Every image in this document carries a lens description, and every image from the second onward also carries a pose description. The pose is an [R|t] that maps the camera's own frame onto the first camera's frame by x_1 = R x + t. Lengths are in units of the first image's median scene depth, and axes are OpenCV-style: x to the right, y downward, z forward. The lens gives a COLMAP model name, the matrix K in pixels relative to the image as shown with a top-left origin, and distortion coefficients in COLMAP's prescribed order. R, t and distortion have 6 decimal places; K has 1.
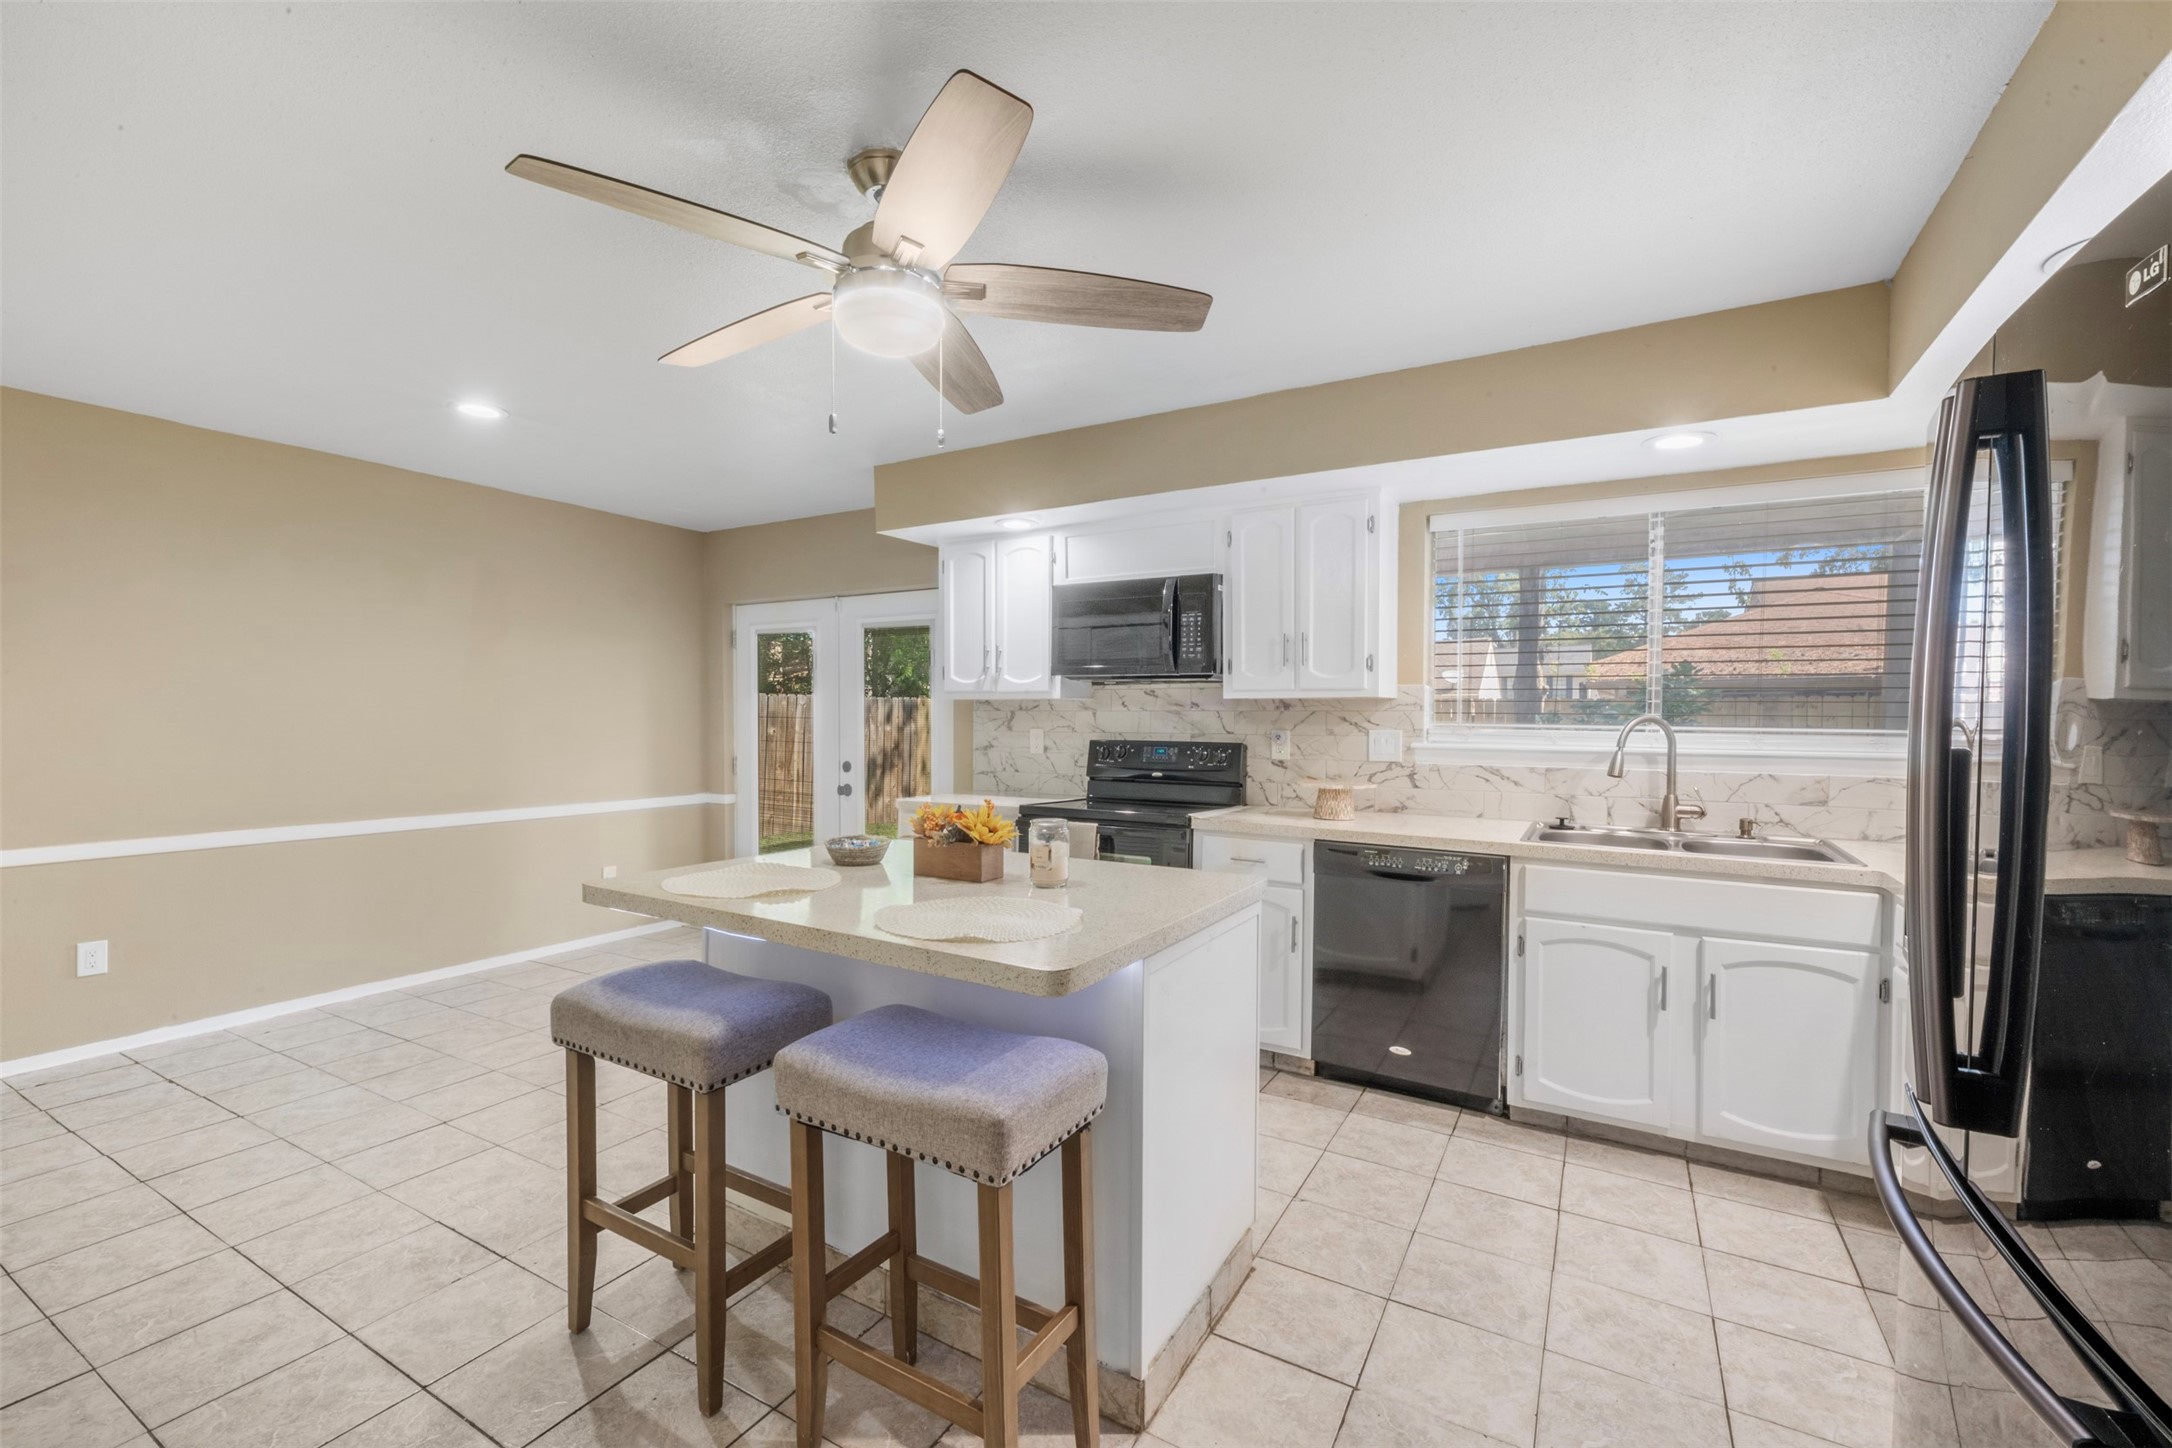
lens RADIAL K [[924.7, 0, 1053.4], [0, 924.7, 730.0], [0, 0, 1]] dist [0.015667, -0.004432]
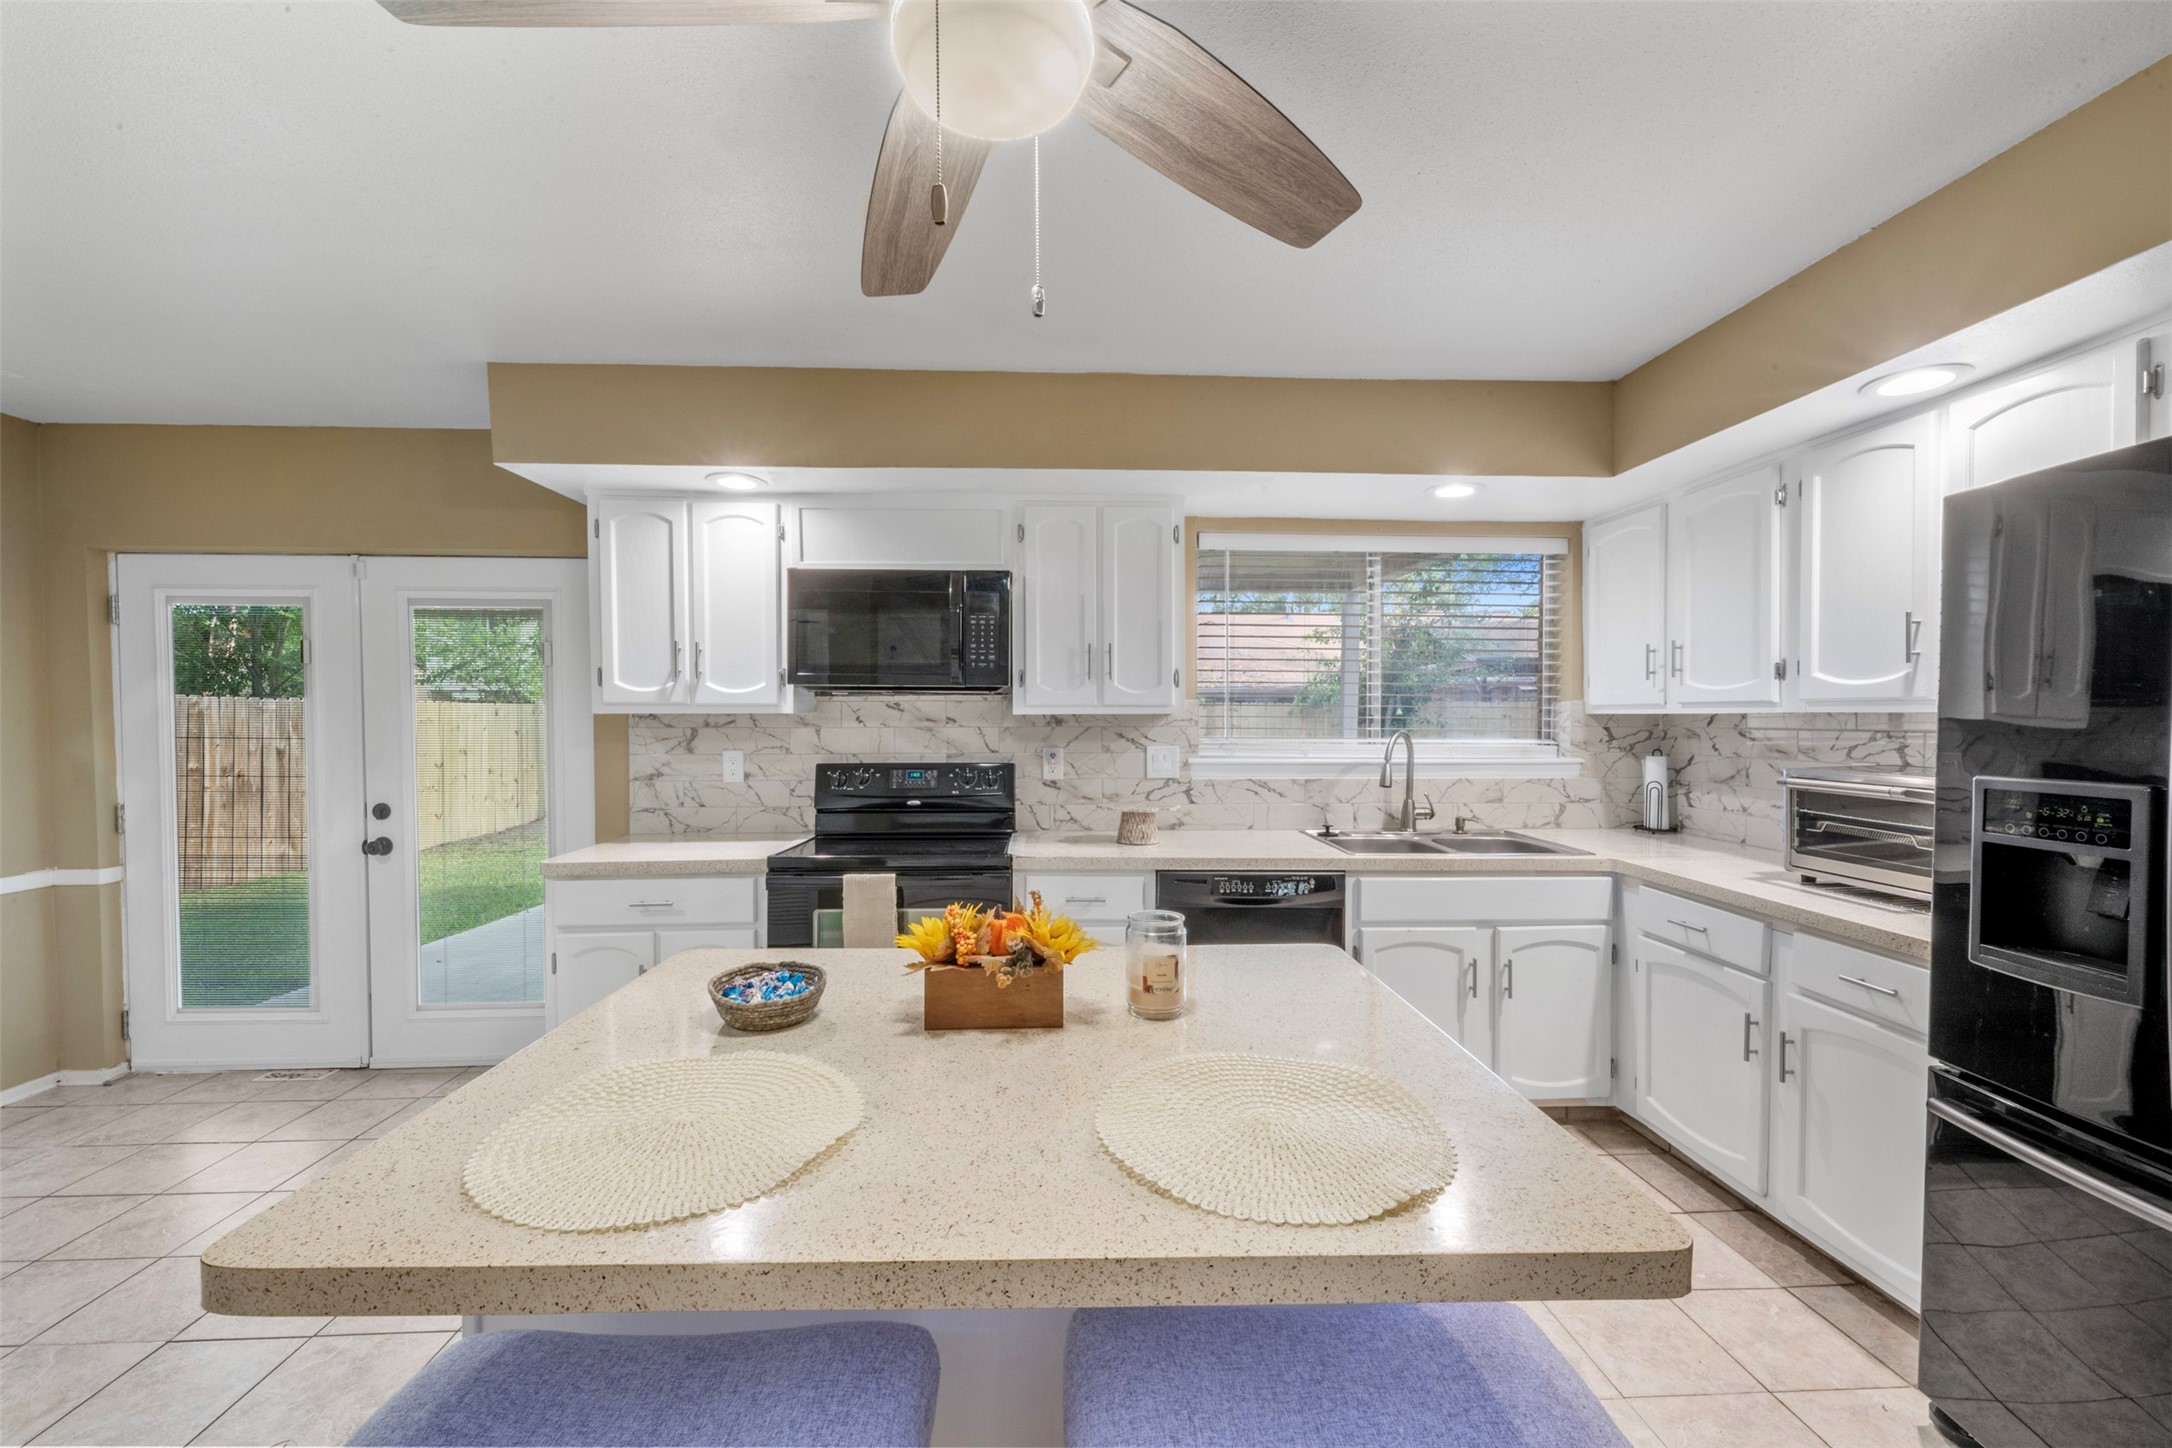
lens RADIAL K [[867.3, 0, 1086.5], [0, 867.3, 727.6], [0, 0, 1]] dist [0.009571, -0.003729]
pose [[0.829024, -0.010547, 0.559113, -0.215354], [0.013080, 0.999914, -0.000532, -0.019592], [-0.559060, 0.007754, 0.829091, 0.274215]]
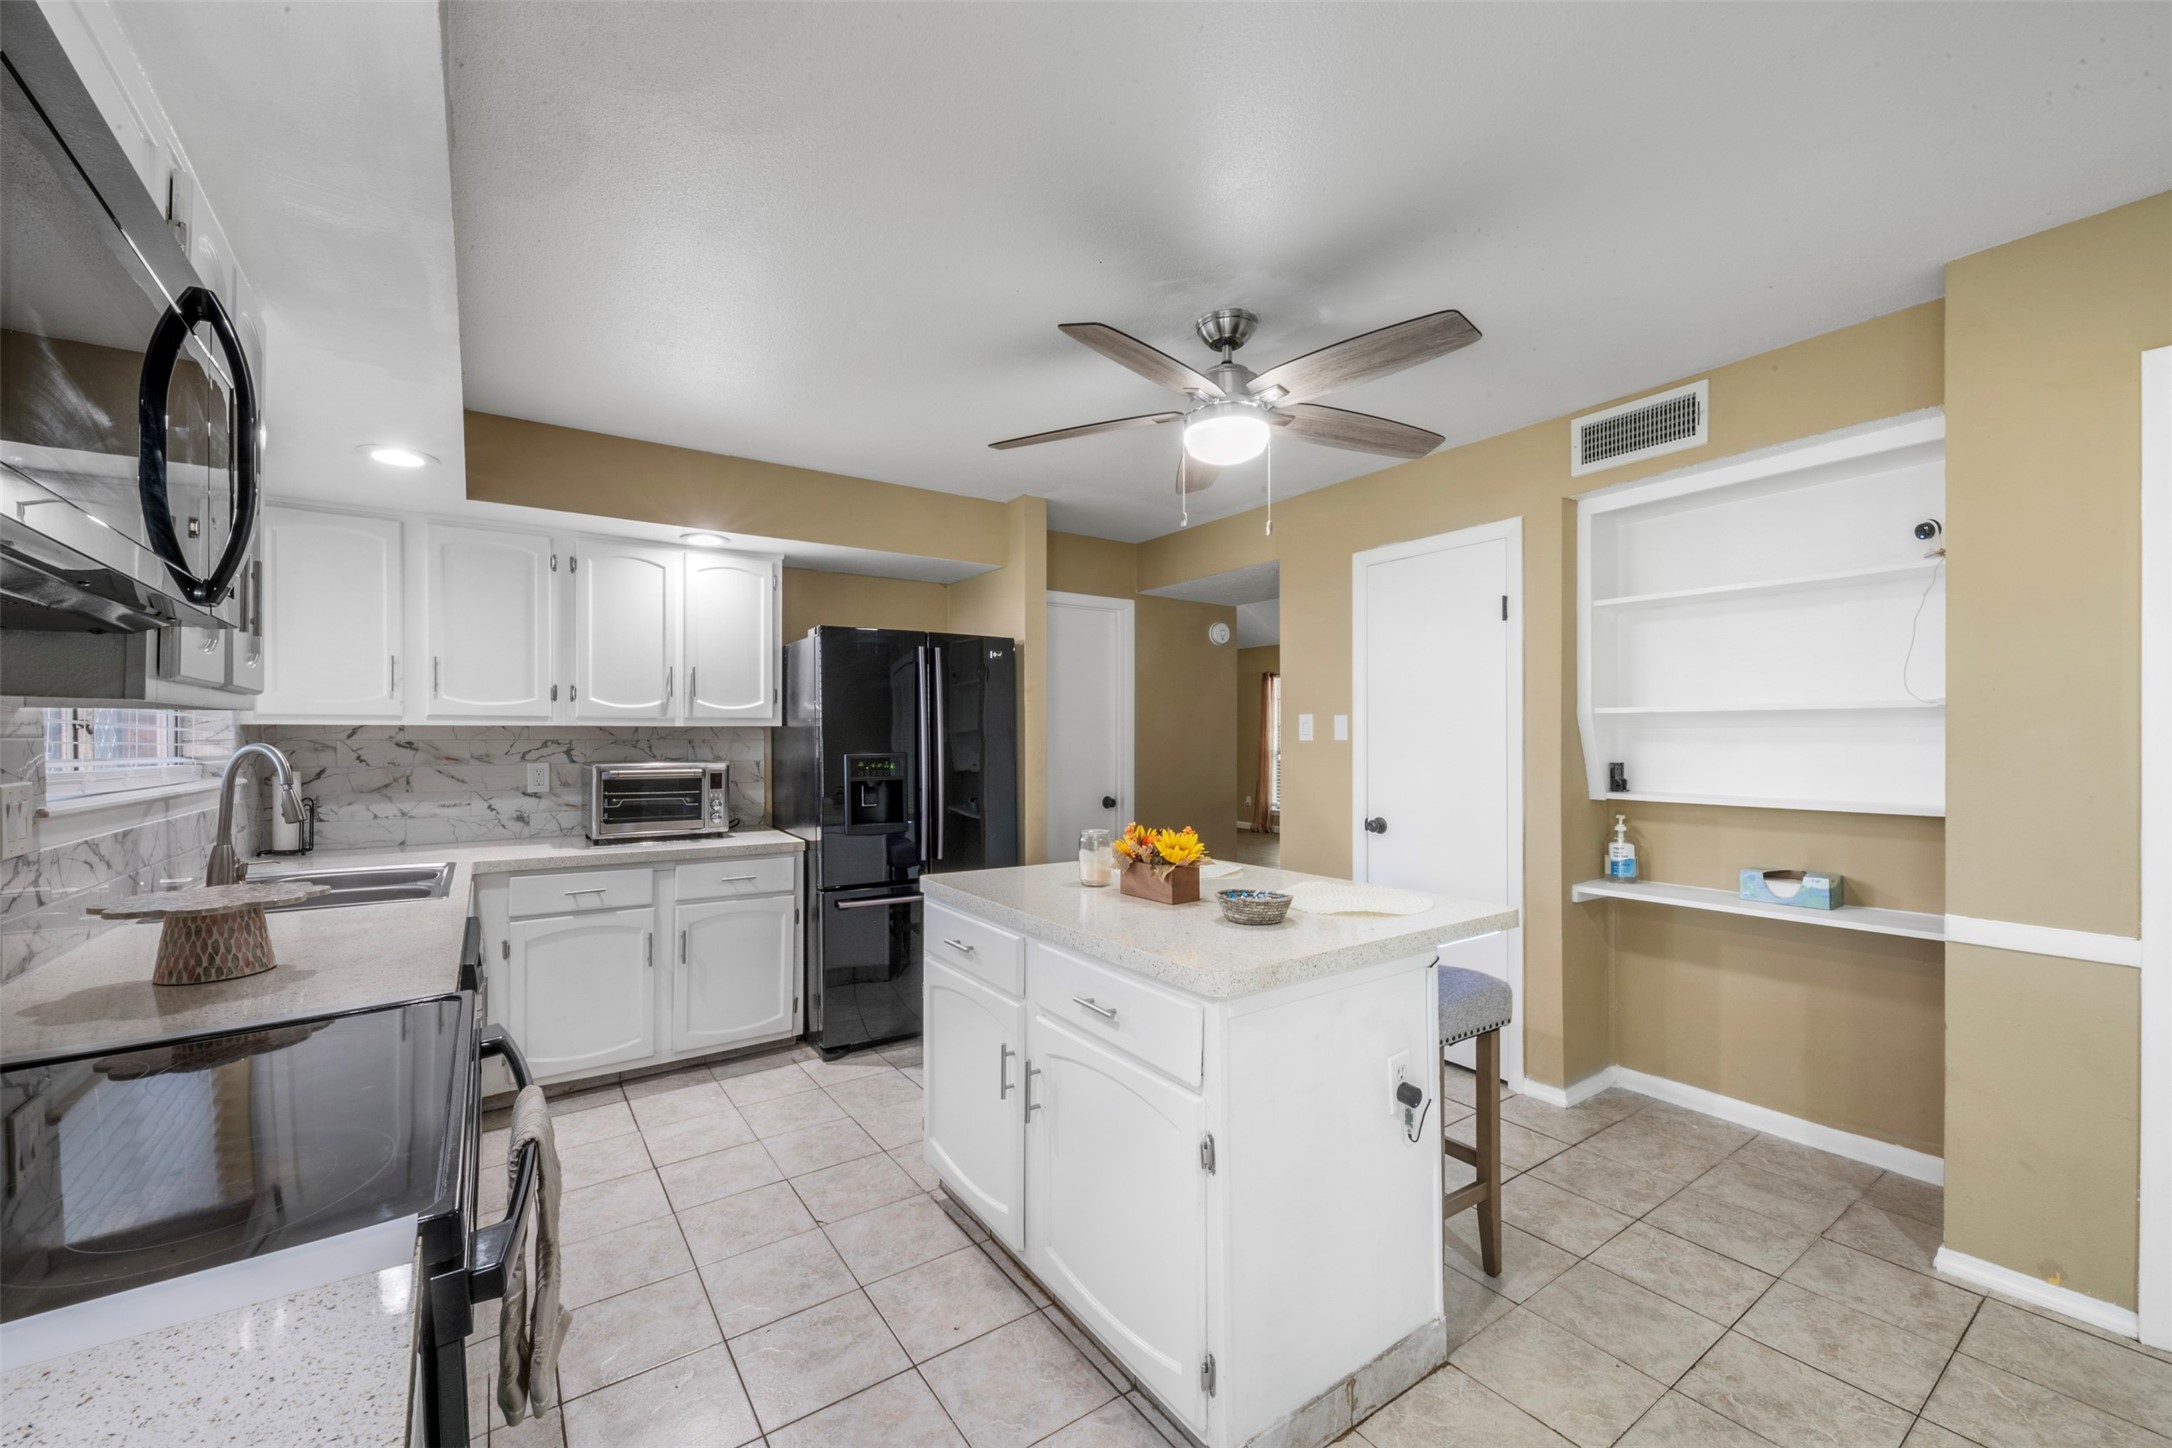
lens RADIAL K [[867.3, 0, 1093.3], [0, 867.3, 736.1], [0, 0, 1]] dist [0.009571, -0.003729]
pose [[-0.916814, -0.000671, 0.399314, -0.253716], [0.006651, 0.999834, 0.016951, -0.025342], [-0.399259, 0.018197, -0.916658, 1.140221]]
